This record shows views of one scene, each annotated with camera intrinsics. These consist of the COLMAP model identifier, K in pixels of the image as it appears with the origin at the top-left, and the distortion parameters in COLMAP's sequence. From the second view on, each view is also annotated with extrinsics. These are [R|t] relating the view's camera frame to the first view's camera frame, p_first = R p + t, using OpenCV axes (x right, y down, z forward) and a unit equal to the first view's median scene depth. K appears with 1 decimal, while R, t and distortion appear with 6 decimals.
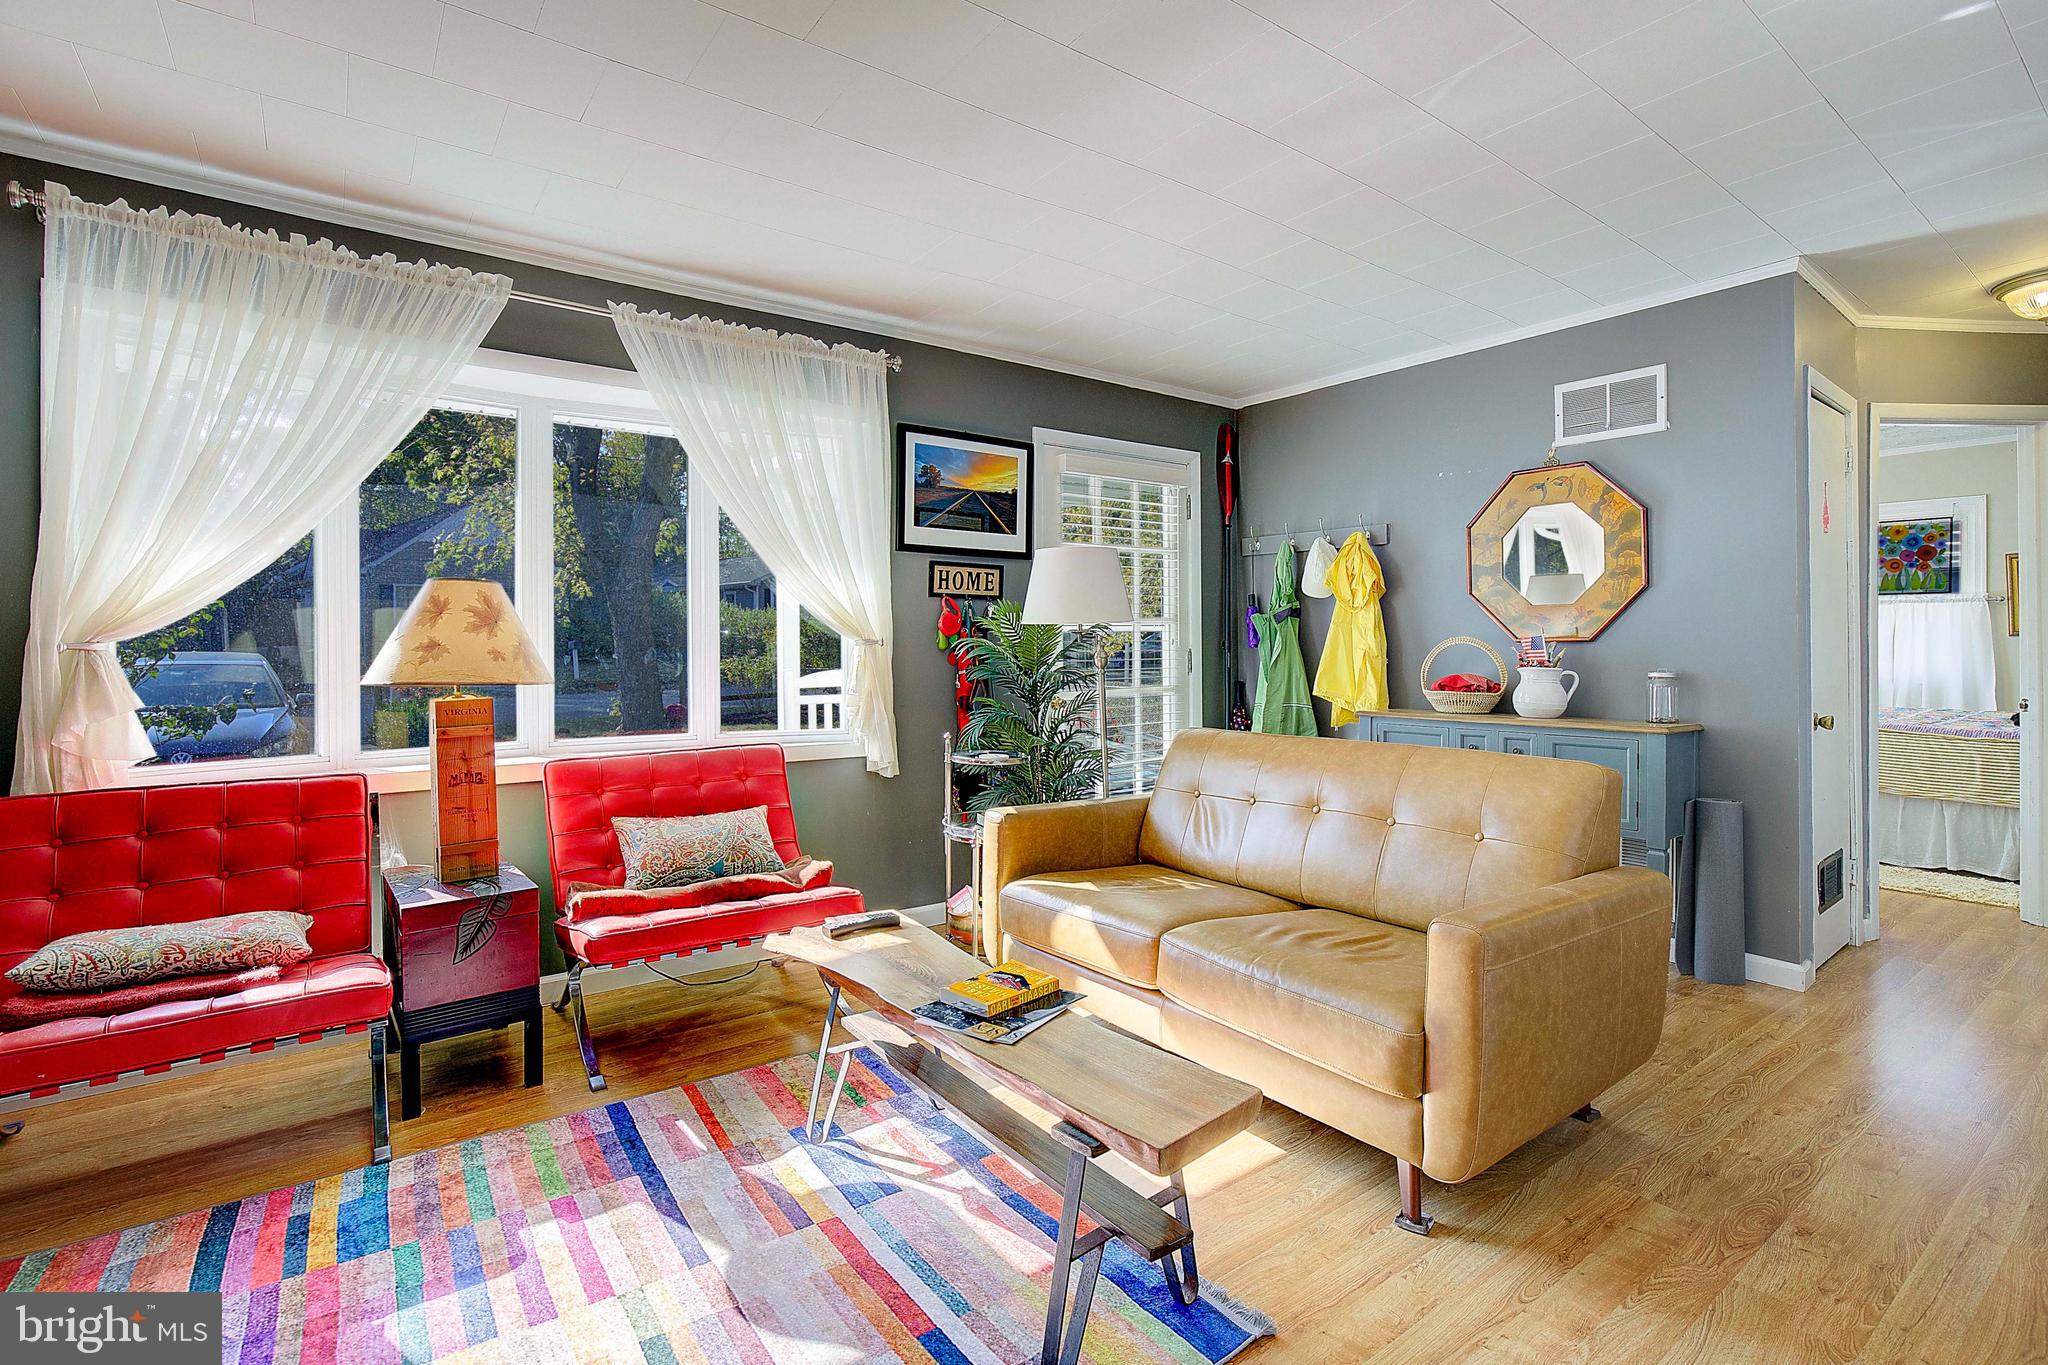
lens RADIAL K [[950.3, 0, 1029.8], [0, 950.3, 645.2], [0, 0, 1]] dist [-0.015549, 0.003578]
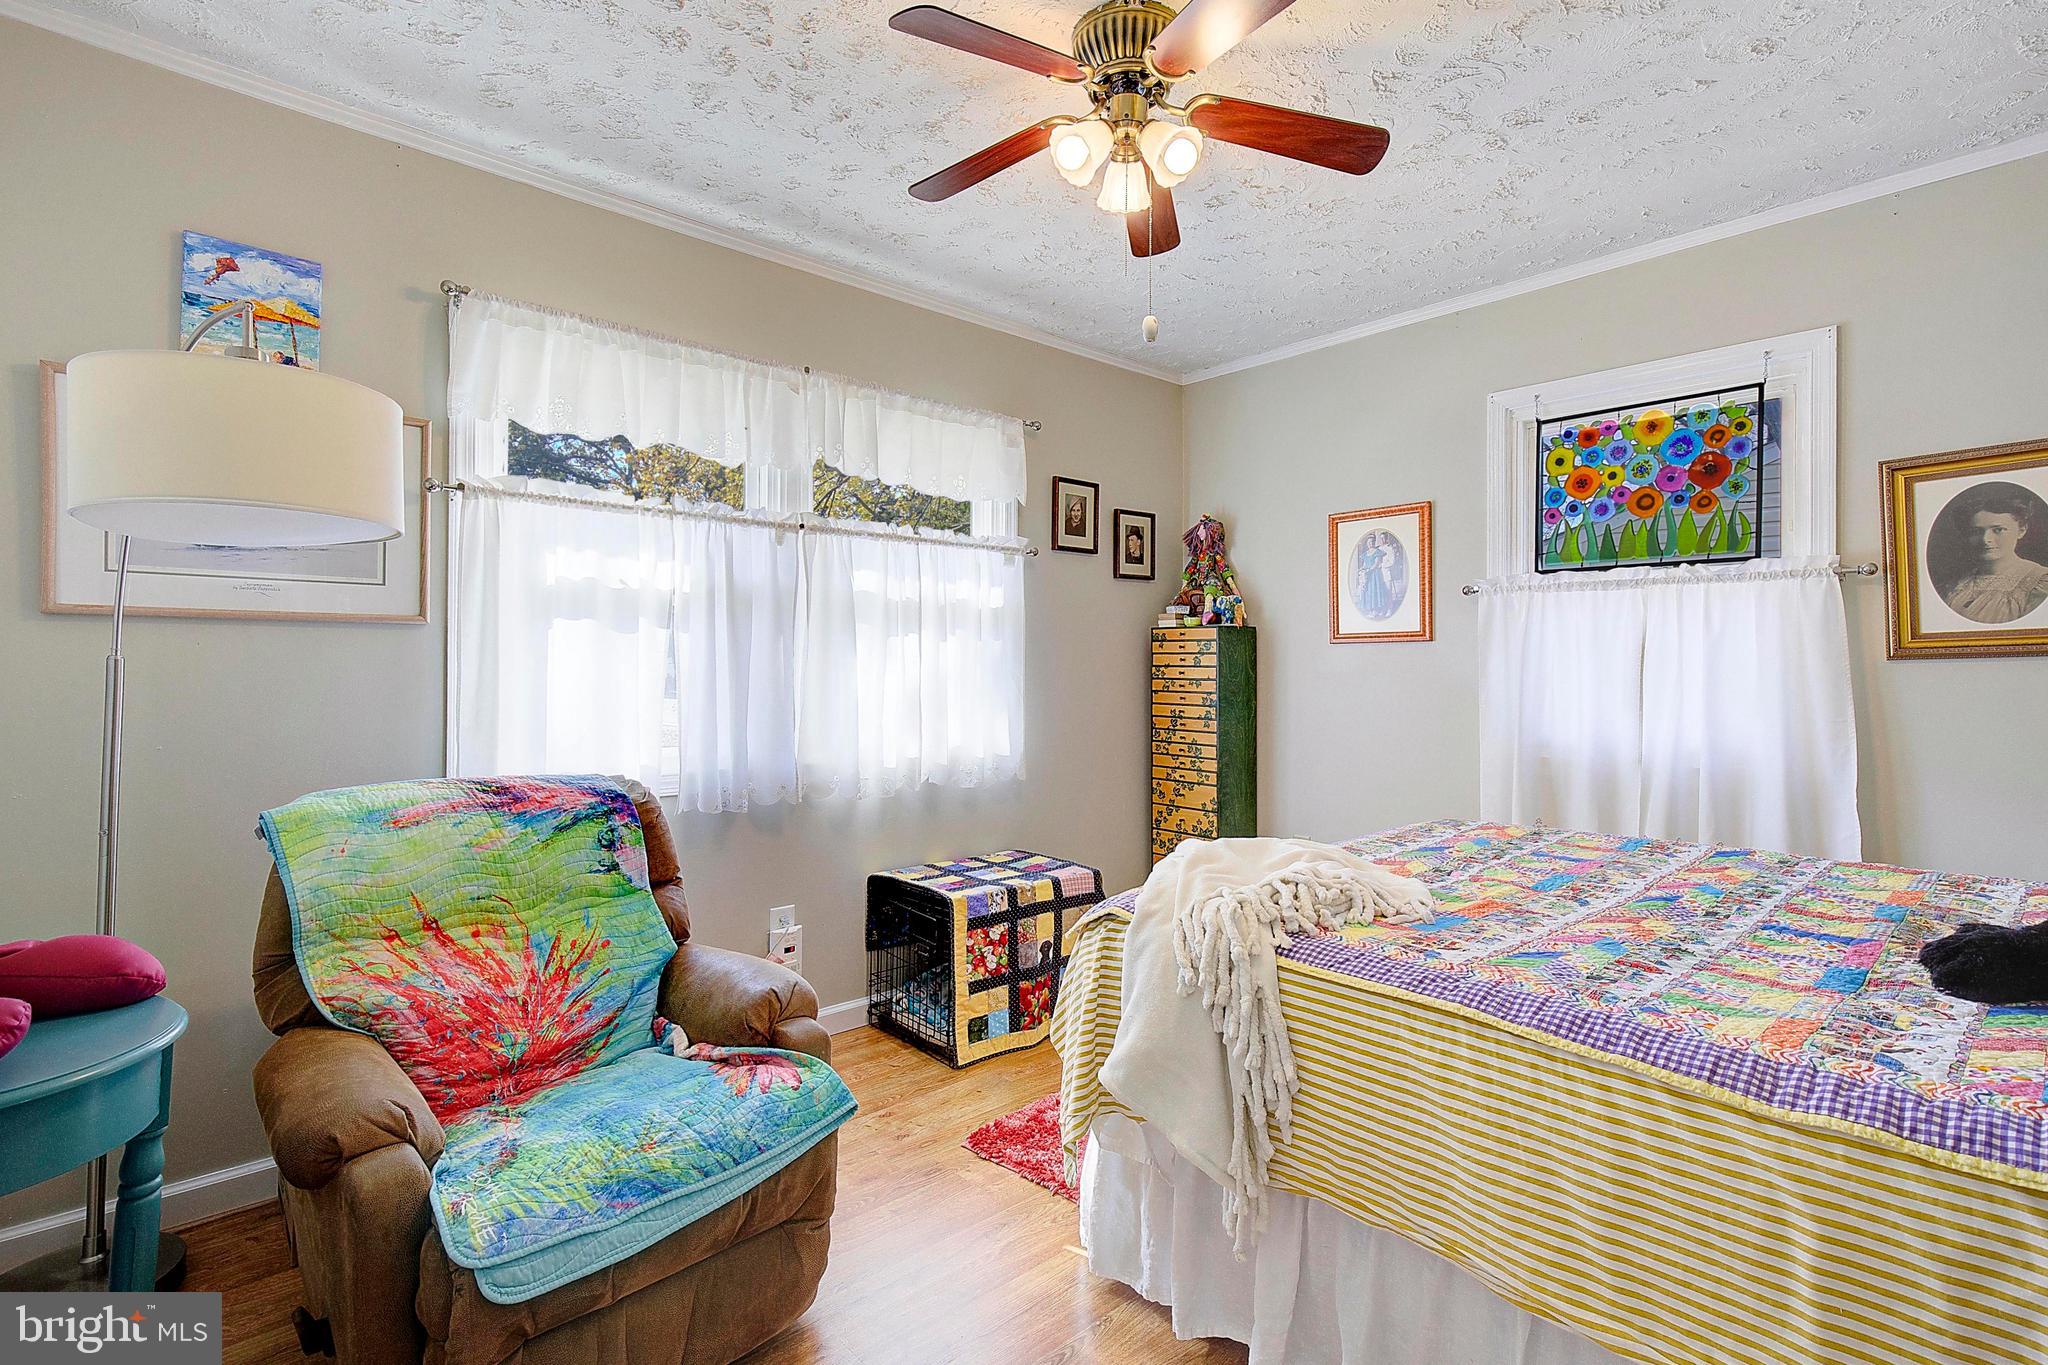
lens RADIAL K [[950.3, 0, 1030.0], [0, 950.3, 671.0], [0, 0, 1]] dist [-0.015549, 0.003578]
pose [[0.996315, 0.000707, 0.085771, 0.618971], [-0.000223, 0.999984, -0.005653, -0.001841], [-0.085773, 0.005613, 0.996299, 0.607499]]
